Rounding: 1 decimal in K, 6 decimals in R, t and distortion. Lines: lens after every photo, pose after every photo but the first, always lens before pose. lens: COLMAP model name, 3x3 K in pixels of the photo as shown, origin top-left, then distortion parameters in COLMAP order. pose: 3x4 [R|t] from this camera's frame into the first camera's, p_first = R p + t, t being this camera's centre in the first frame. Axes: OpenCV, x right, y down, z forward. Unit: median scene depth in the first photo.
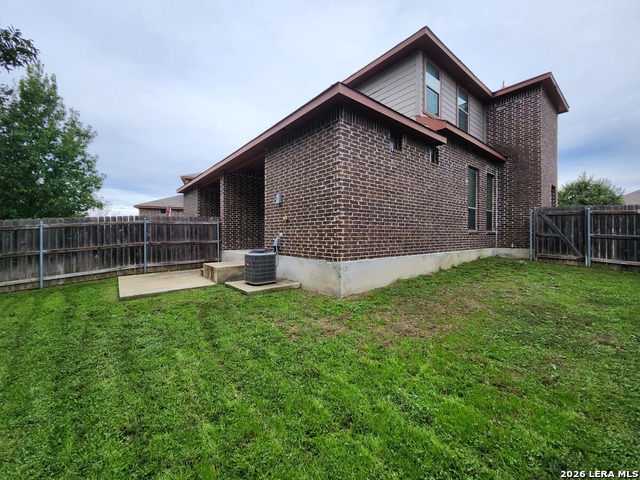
lens RADIAL K [[259.4, 0, 324.9], [0, 259.4, 236.6], [0, 0, 1]] dist [0.006258, -0.004525]
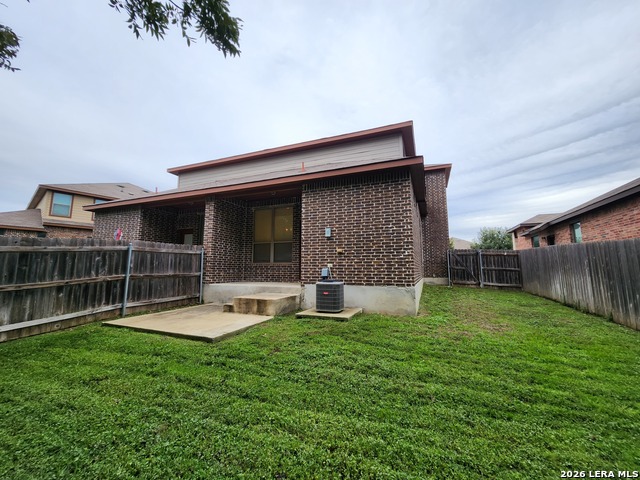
lens RADIAL K [[259.4, 0, 329.2], [0, 259.4, 235.8], [0, 0, 1]] dist [0.006258, -0.004525]
pose [[0.880971, 0.062261, 0.469056, -0.562966], [0.001460, 0.990943, -0.134278, 0.012484], [-0.473168, 0.118980, 0.872901, 0.034563]]
